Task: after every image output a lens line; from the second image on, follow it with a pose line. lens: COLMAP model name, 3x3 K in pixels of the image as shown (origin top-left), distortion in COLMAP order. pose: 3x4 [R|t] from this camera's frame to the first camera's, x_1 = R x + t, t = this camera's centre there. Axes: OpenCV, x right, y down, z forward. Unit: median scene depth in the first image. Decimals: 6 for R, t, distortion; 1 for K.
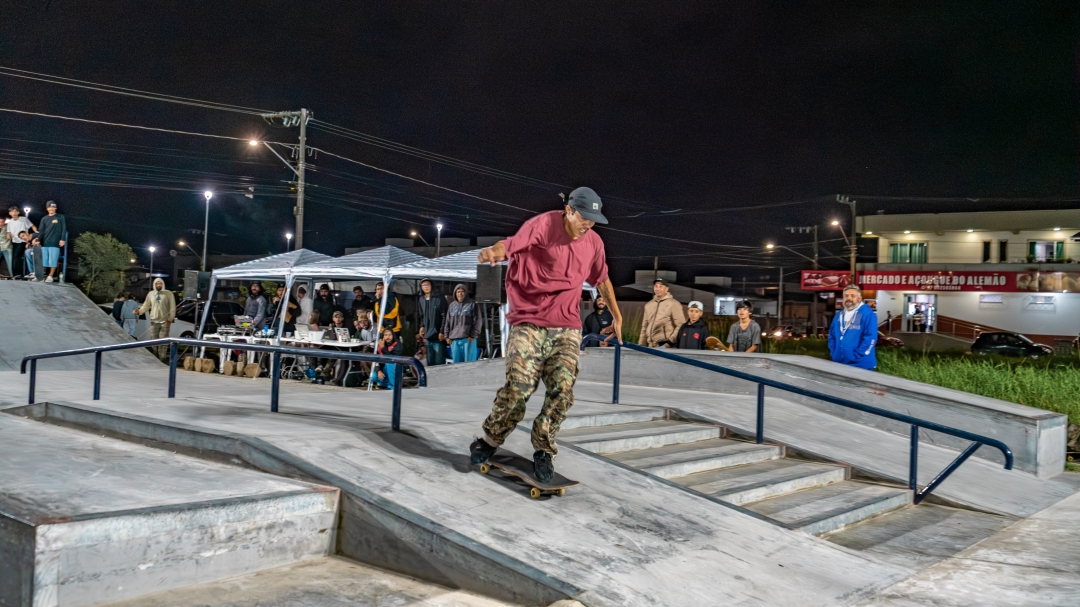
lens RADIAL K [[1097.7, 0, 540.0], [0, 1097.7, 303.5], [0, 0, 1]] dist [-0.017244, 0.003520]
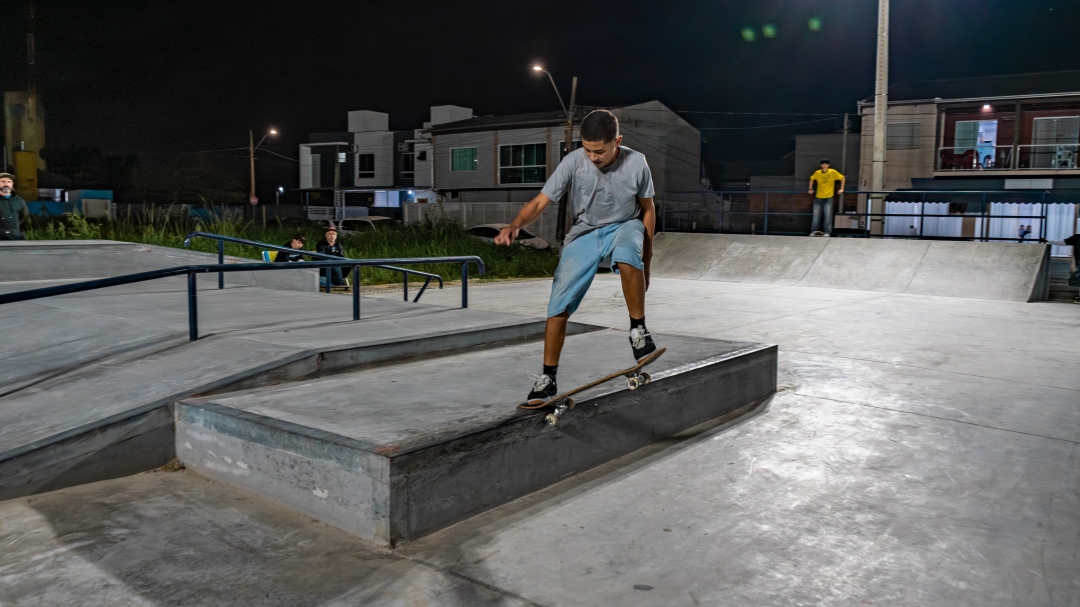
lens RADIAL K [[859.2, 0, 540.0], [0, 859.2, 303.5], [0, 0, 1]] dist [-0.018886, 0.019789]
pose [[-0.103621, -0.140955, 0.984578, -1.157391], [-0.038718, 0.989728, 0.137617, -0.050483], [-0.993863, -0.023861, -0.108014, 0.918431]]
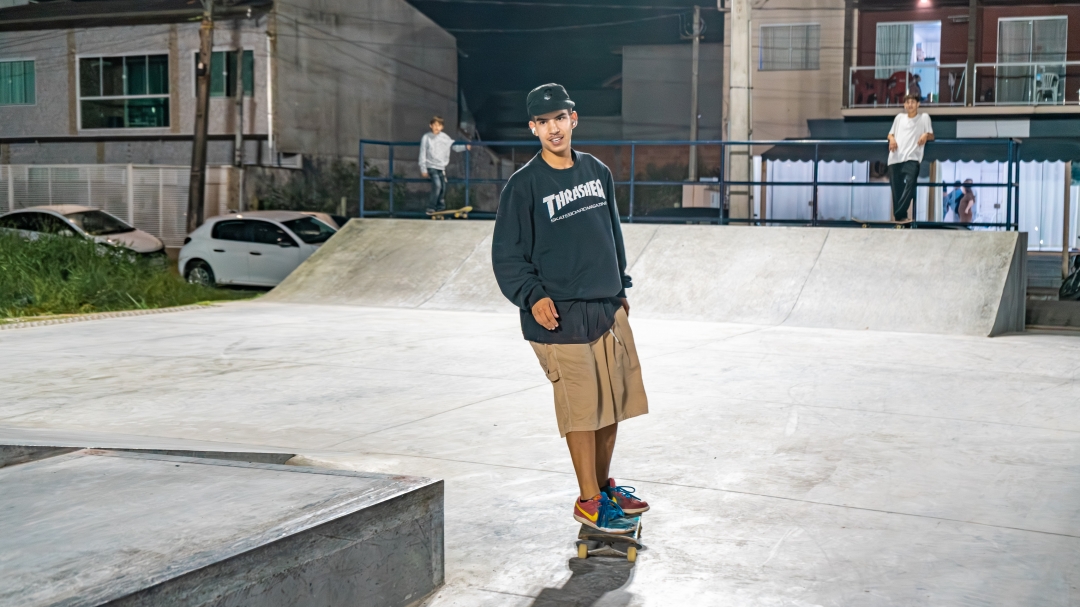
lens RADIAL K [[1498.3, 0, 540.0], [0, 1498.3, 303.5], [0, 0, 1]] dist [0.032519, 0.083184]
pose [[-0.317590, -0.111357, 0.941667, -0.953850], [-0.038567, 0.993776, 0.104511, -0.048458], [-0.947444, -0.003126, -0.319908, 0.745376]]
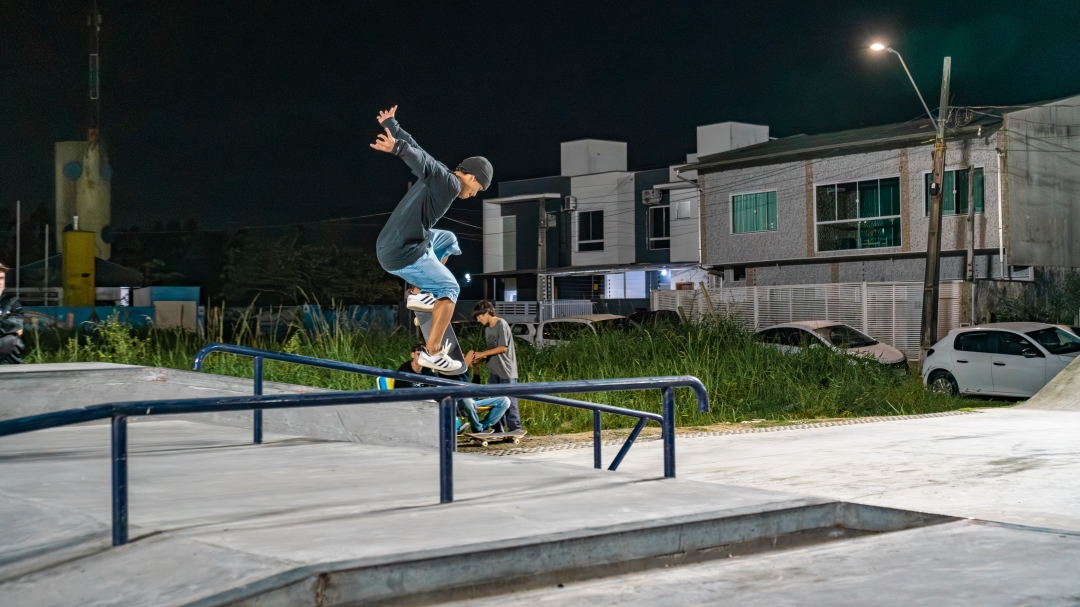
lens RADIAL K [[1463.5, 0, 540.0], [0, 1463.5, 303.5], [0, 0, 1]] dist [0.032553, 0.055397]
pose [[0.140057, -0.034350, 0.989547, -1.032287], [0.001029, 0.999403, 0.034546, -0.038189], [-0.990143, -0.003820, 0.140008, 0.848292]]
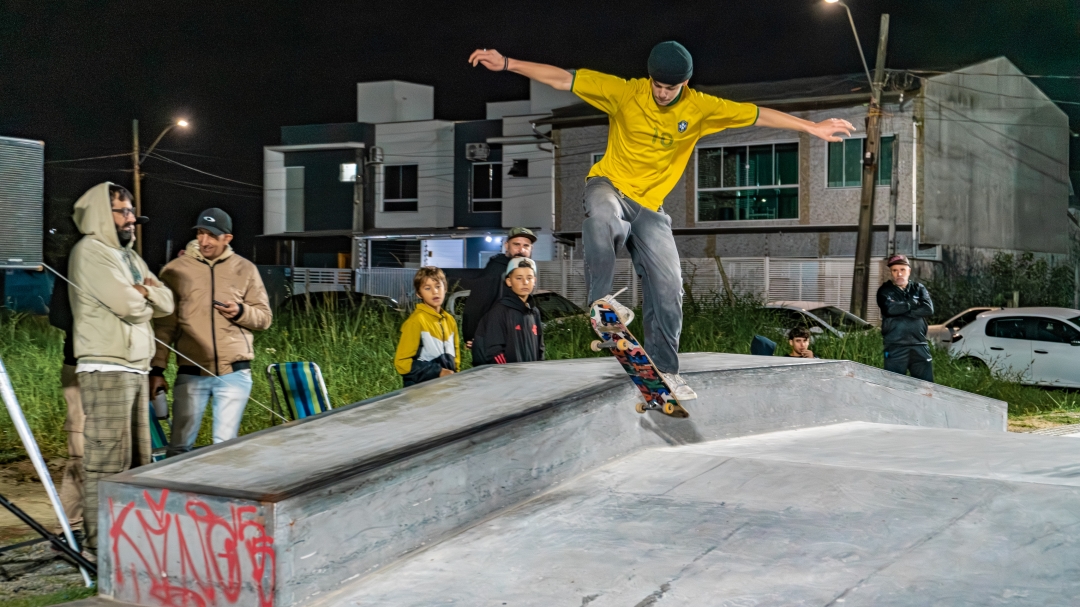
lens RADIAL K [[1700.3, 0, 512.3], [0, 1700.3, 304.6], [0, 0, 1]] dist [0.018970, 0.054080]
pose [[-0.110995, -0.054547, 0.992323, -1.060754], [-0.029610, 0.998231, 0.051560, -0.039390], [-0.993380, -0.023660, -0.112413, 1.871750]]
